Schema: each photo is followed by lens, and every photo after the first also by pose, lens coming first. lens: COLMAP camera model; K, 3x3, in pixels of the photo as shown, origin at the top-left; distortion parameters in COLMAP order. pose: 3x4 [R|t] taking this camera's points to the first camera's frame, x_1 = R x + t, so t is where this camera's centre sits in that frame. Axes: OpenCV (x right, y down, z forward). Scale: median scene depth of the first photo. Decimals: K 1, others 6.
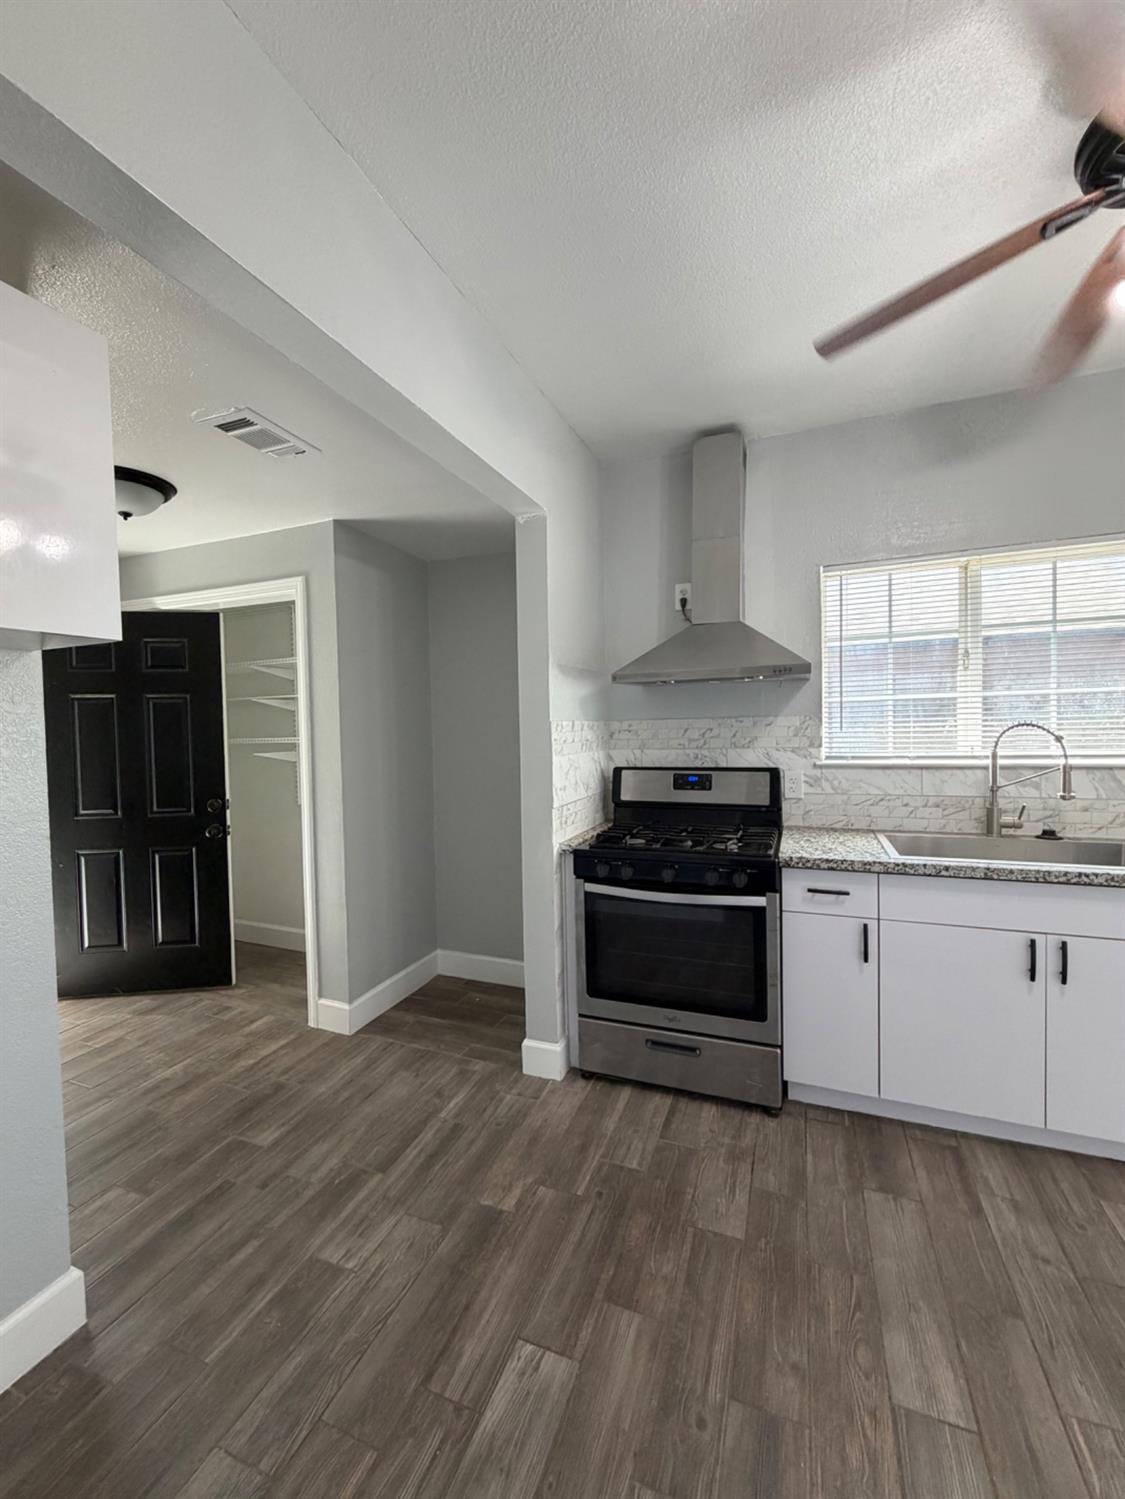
lens RADIAL K [[603.9, 0, 562.5], [0, 603.9, 749.5], [0, 0, 1]] dist [0.001973, 0.000572]
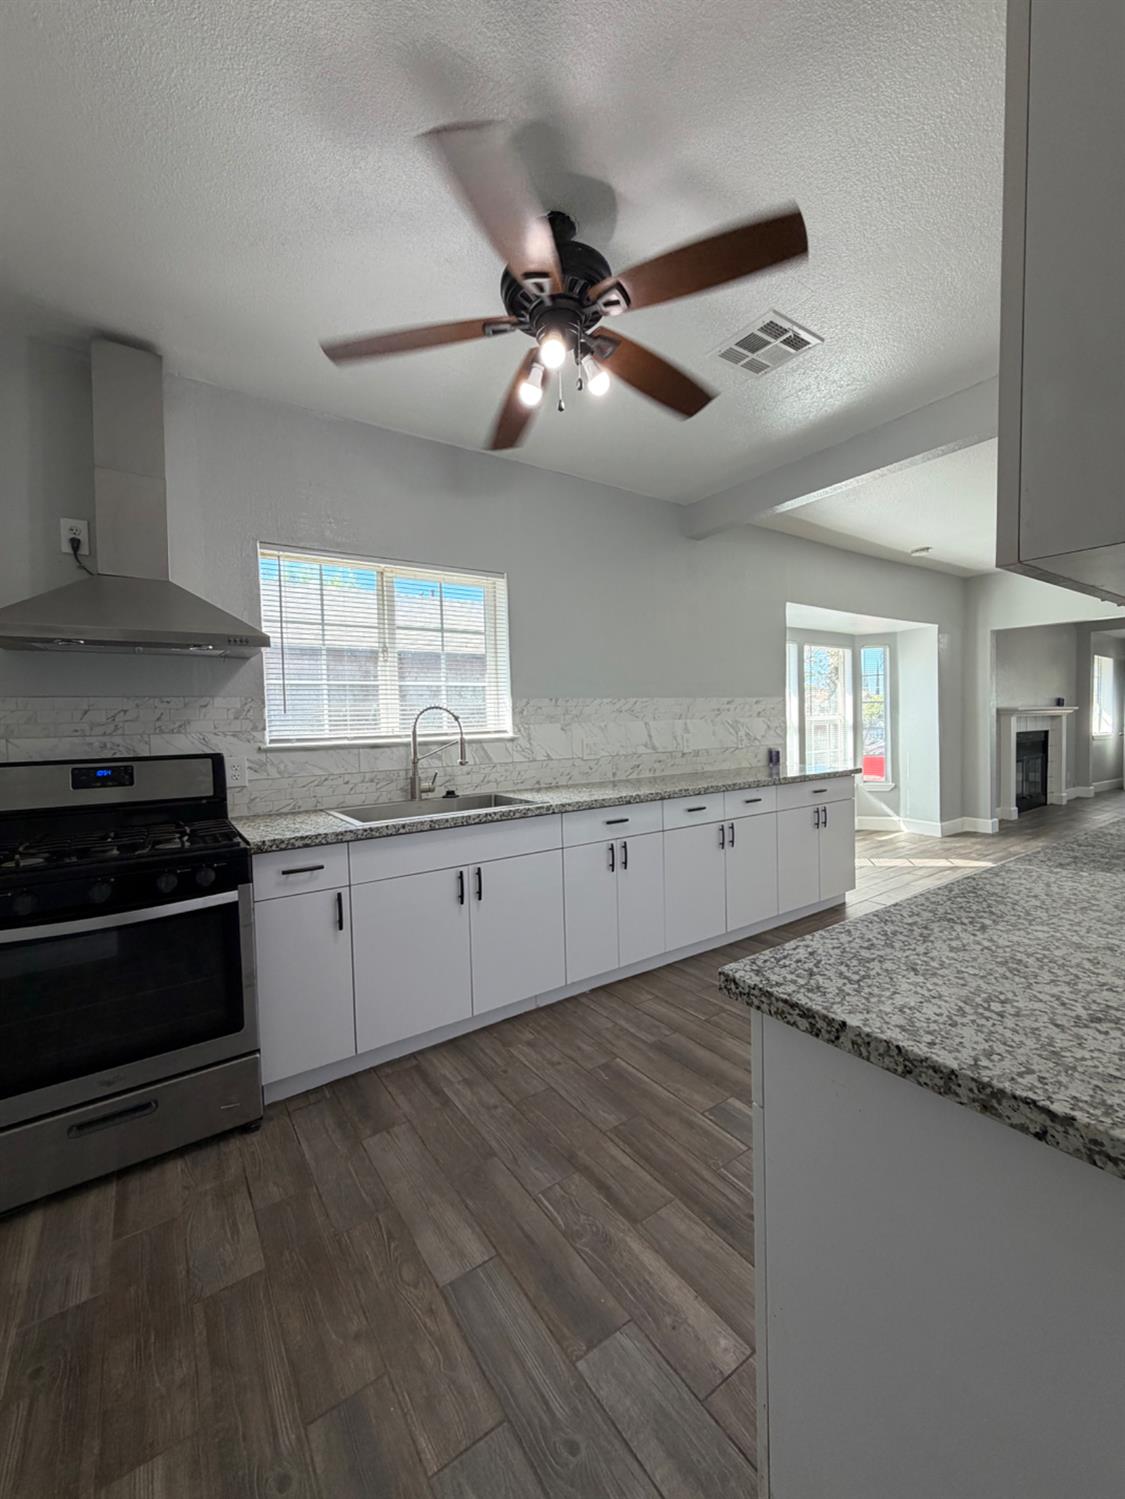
lens RADIAL K [[603.9, 0, 562.5], [0, 603.9, 749.5], [0, 0, 1]] dist [0.001973, 0.000572]
pose [[0.553720, -0.029982, 0.832163, -0.132877], [0.044282, 0.998998, 0.006528, 0.049376], [-0.831524, 0.033235, 0.554493, 0.091087]]
